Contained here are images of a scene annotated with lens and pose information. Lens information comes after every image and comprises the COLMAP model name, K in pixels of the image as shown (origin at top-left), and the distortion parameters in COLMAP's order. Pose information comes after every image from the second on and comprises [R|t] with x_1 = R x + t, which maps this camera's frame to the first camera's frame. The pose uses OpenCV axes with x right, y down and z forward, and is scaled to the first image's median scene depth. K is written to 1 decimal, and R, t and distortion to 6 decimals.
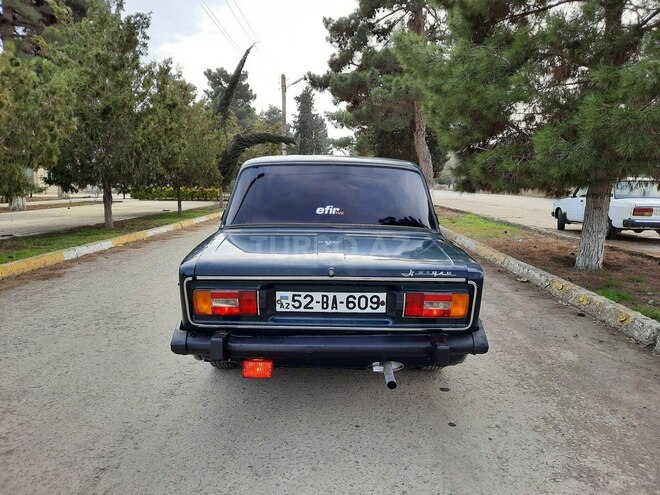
lens RADIAL K [[488.1, 0, 328.4], [0, 488.1, 245.4], [0, 0, 1]] dist [0.032178, -0.022620]
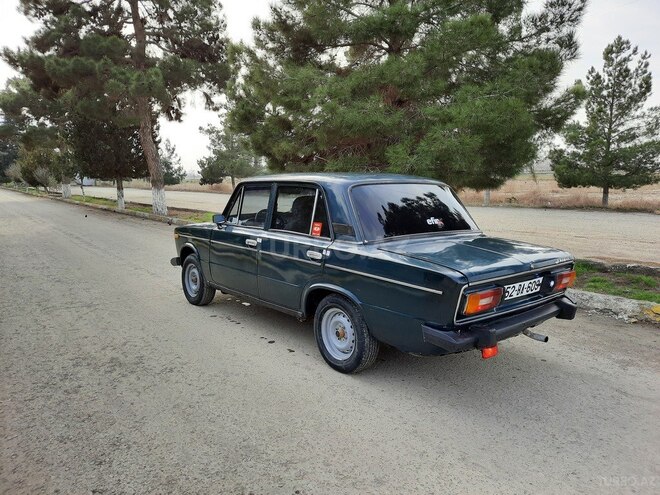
lens RADIAL K [[488.1, 0, 328.4], [0, 488.1, 245.1], [0, 0, 1]] dist [0.032178, -0.022620]
pose [[0.774322, -0.090930, 0.626225, -0.813653], [0.084968, 0.995600, 0.039502, -0.068907], [-0.627062, 0.022622, 0.778641, 0.169455]]
